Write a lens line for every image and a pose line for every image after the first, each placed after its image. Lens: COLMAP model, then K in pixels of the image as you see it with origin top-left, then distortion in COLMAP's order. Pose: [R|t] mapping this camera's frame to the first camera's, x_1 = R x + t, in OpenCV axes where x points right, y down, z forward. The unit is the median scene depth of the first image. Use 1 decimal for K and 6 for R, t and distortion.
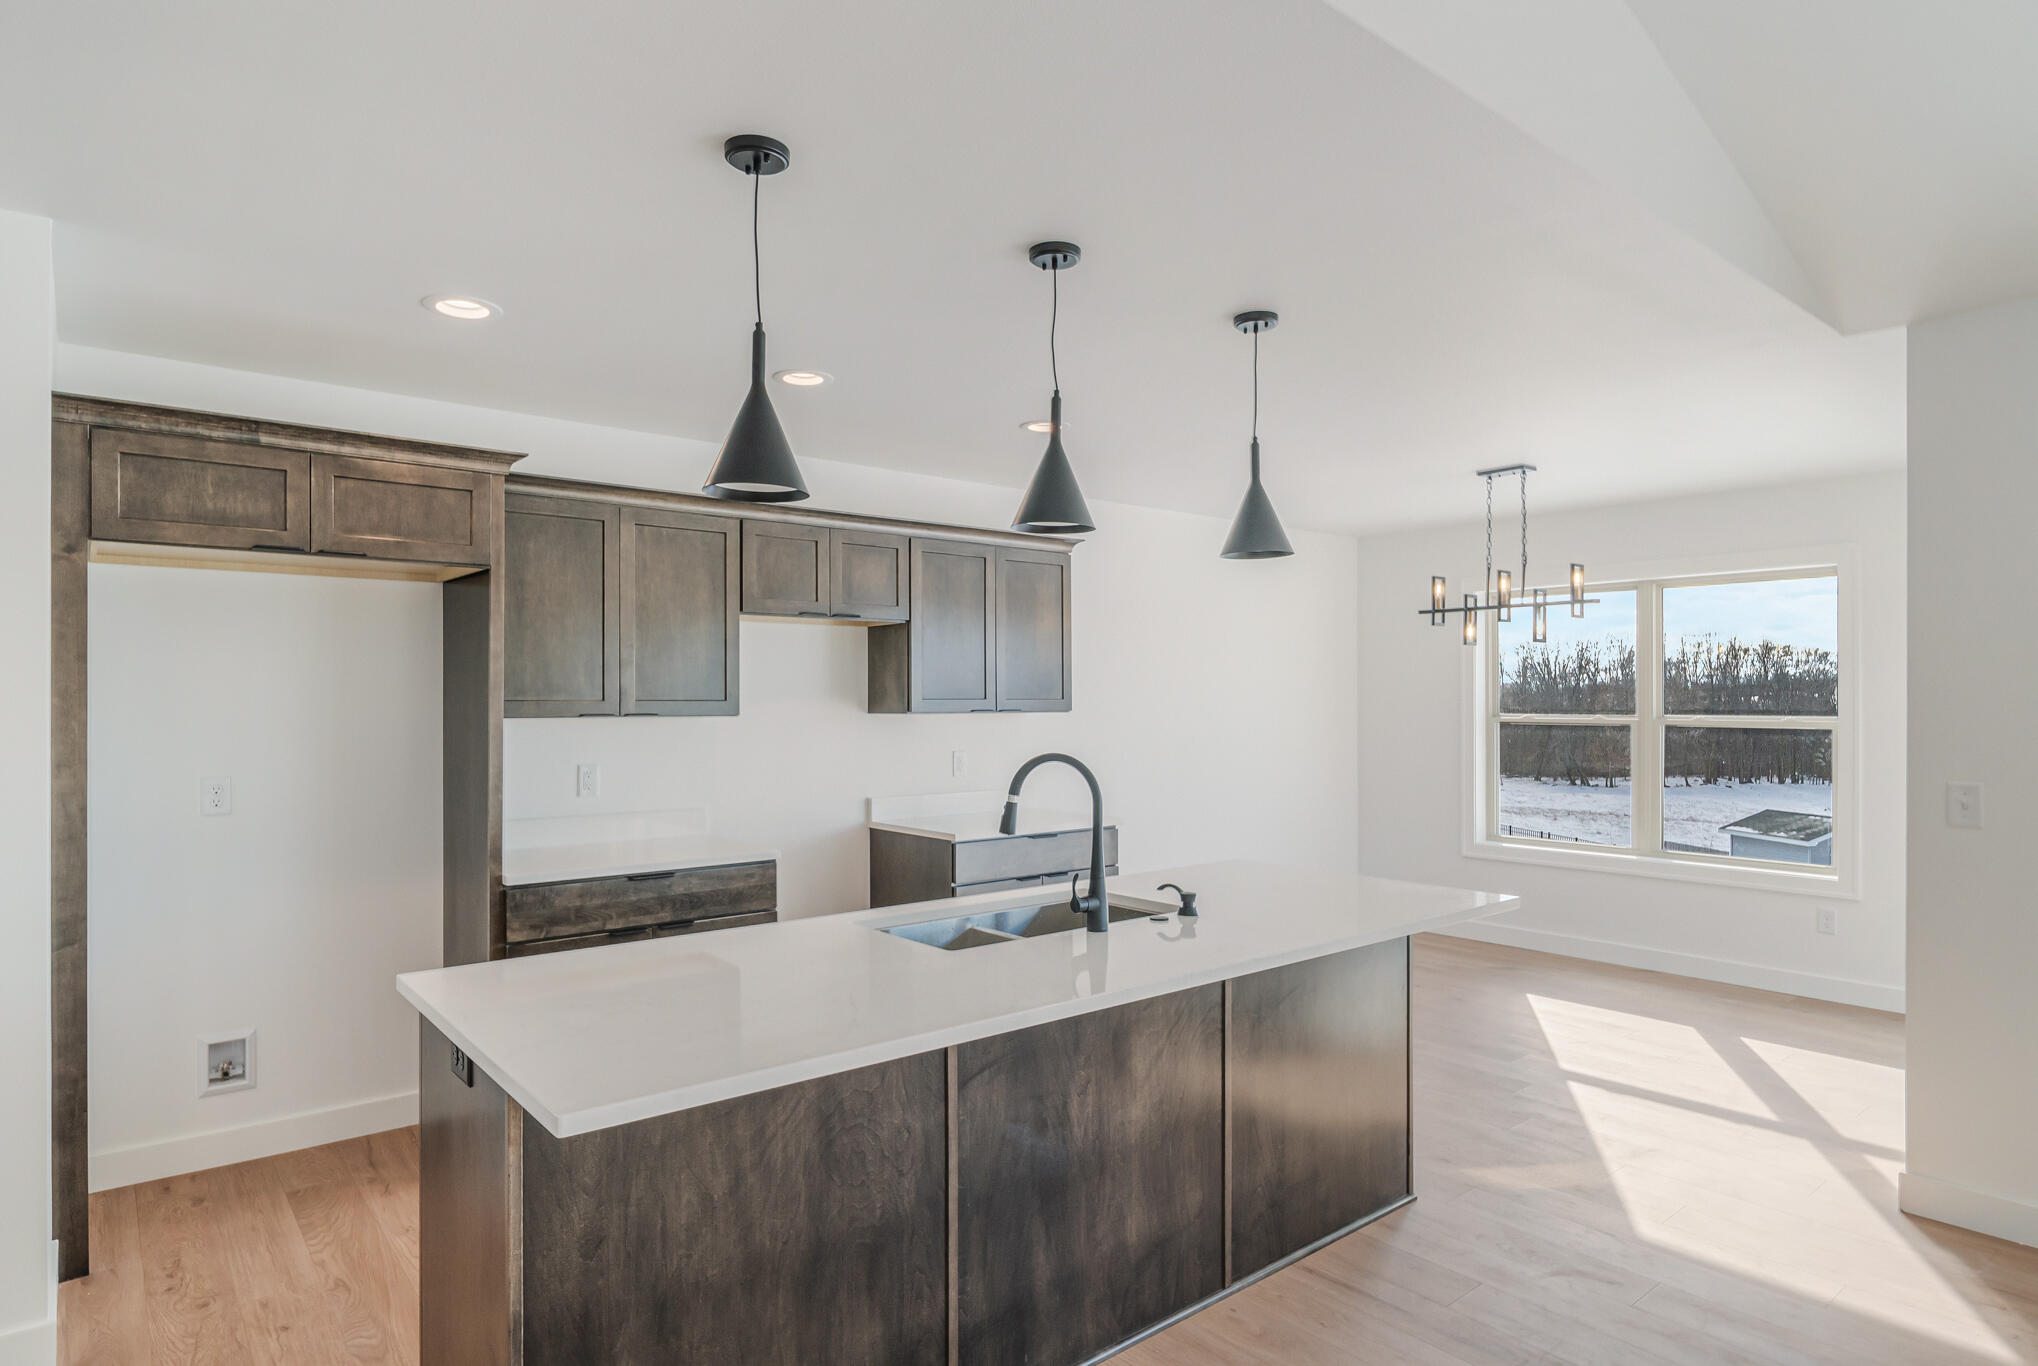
lens RADIAL K [[1134.7, 0, 1020.1], [0, 1134.7, 716.2], [0, 0, 1]] dist [0.005624, 0.000926]
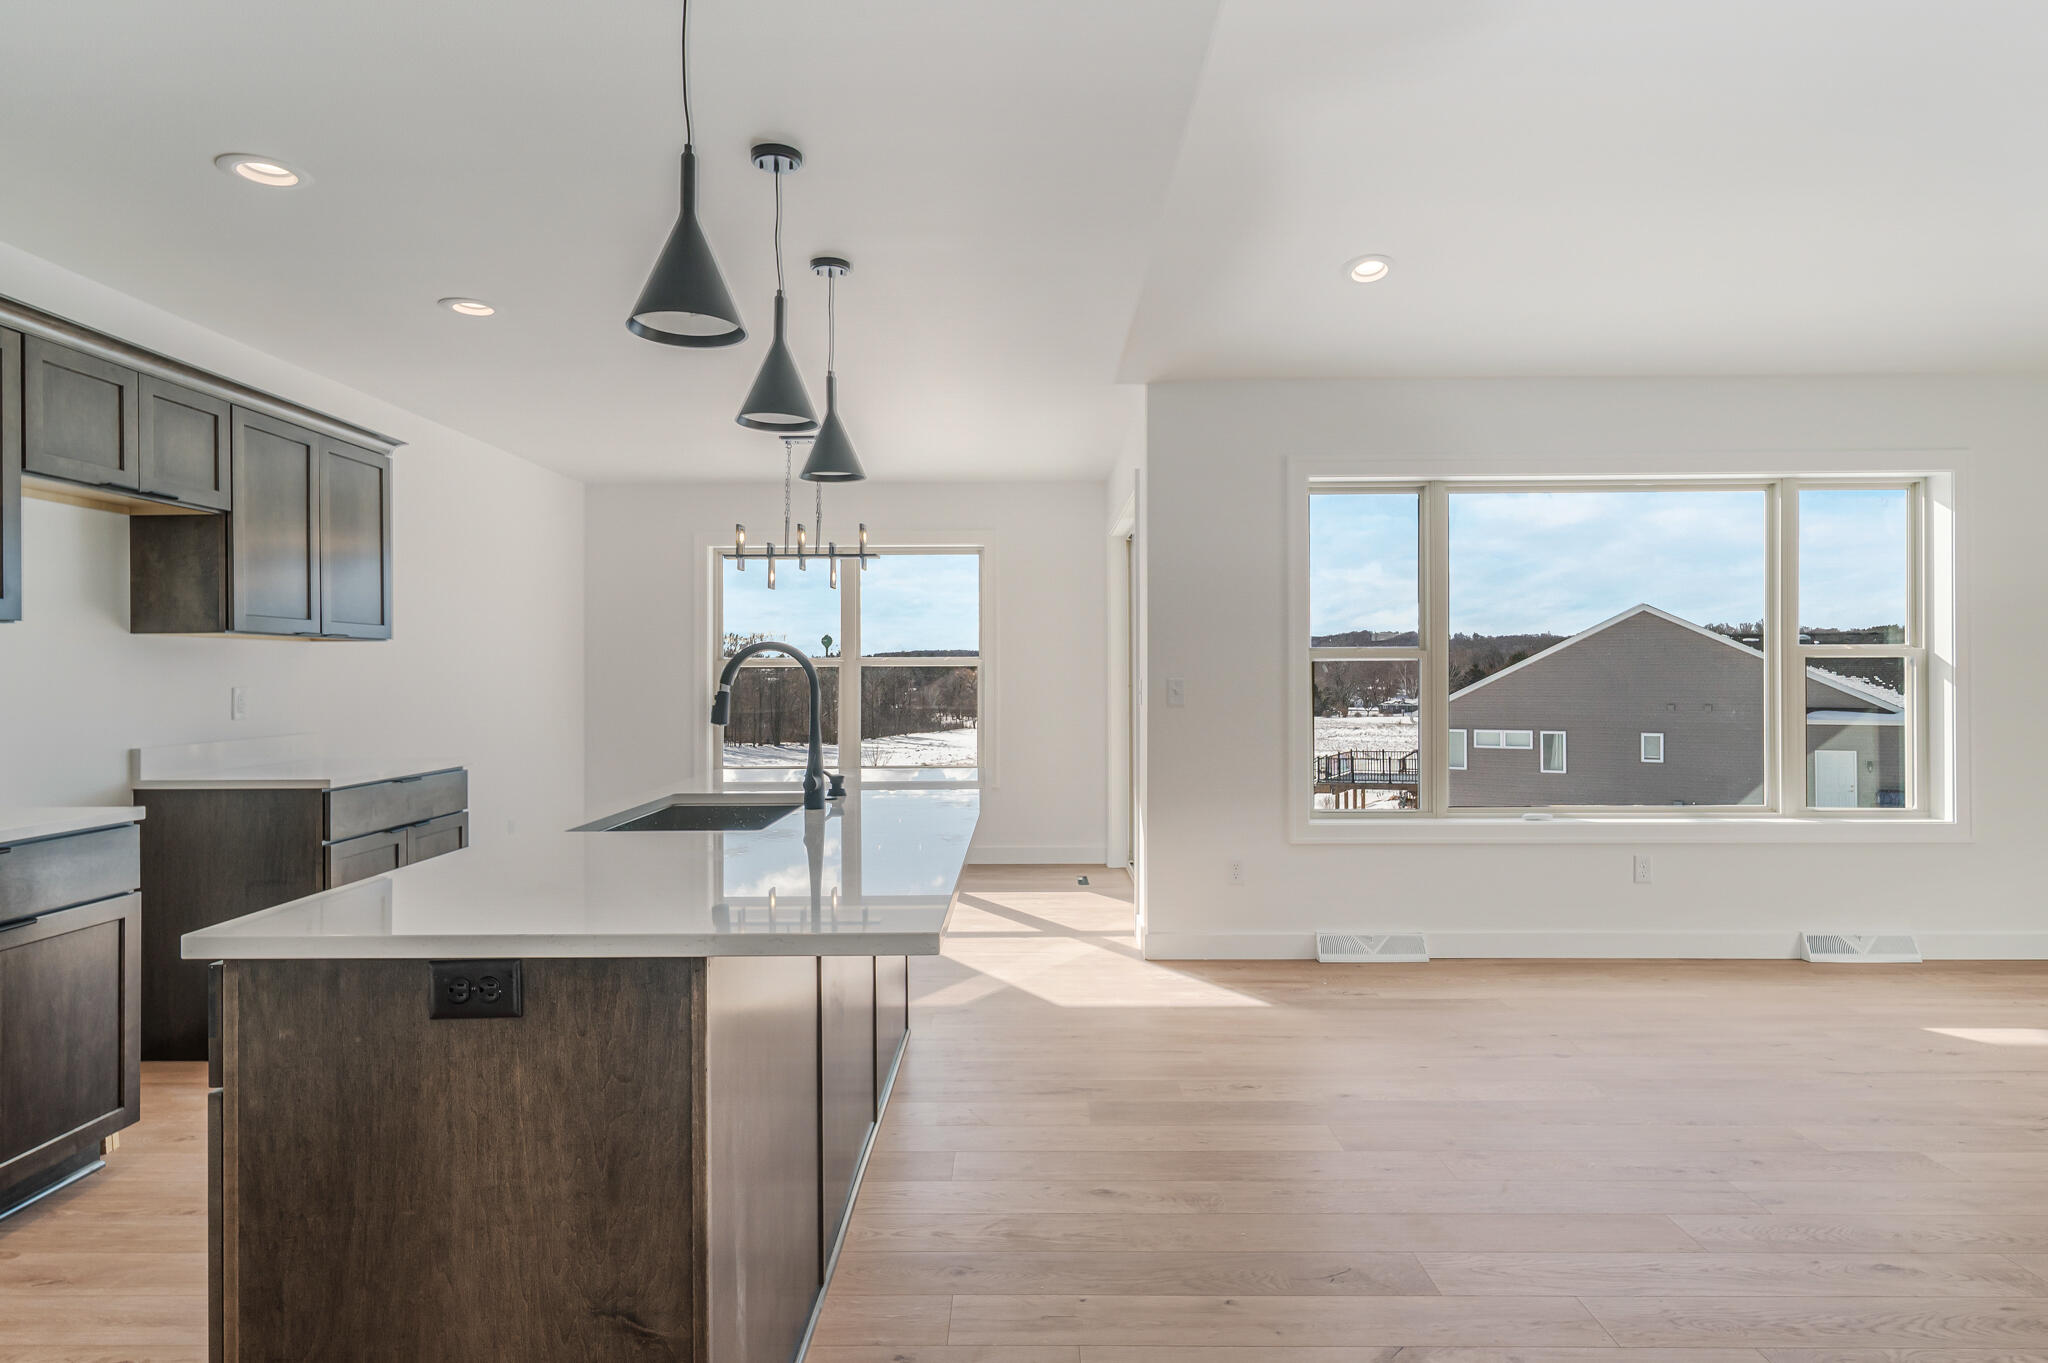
lens RADIAL K [[1108.6, 0, 1070.3], [0, 1108.6, 678.7], [0, 0, 1]] dist [-0.004153, -0.002290]
pose [[0.635602, -0.008396, 0.771971, -0.320424], [0.016114, 0.999867, -0.002393, 0.041013], [-0.771849, 0.013960, 0.635653, 0.086652]]
